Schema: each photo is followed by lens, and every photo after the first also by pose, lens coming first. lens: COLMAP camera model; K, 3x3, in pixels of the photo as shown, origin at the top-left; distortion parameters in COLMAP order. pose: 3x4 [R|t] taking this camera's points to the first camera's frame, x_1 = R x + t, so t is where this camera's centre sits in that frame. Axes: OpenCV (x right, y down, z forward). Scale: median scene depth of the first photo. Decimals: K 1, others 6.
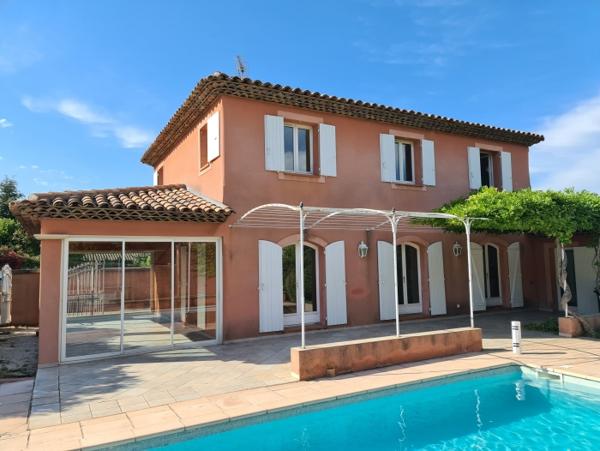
lens RADIAL K [[426.7, 0, 300.0], [0, 426.7, 225.5], [0, 0, 1]] dist [0.058075, -0.000168]
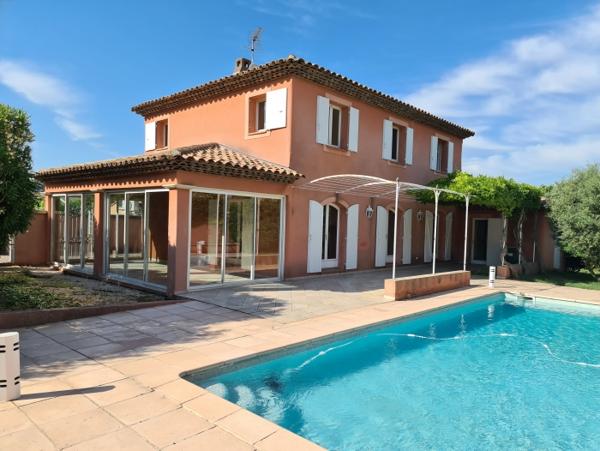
lens RADIAL K [[426.7, 0, 300.0], [0, 426.7, 225.5], [0, 0, 1]] dist [0.058075, -0.000168]
pose [[0.953876, 0.051011, 0.295834, -0.492900], [-0.079864, 0.993065, 0.086274, 0.003503], [-0.289382, -0.105921, 0.951335, -0.177520]]
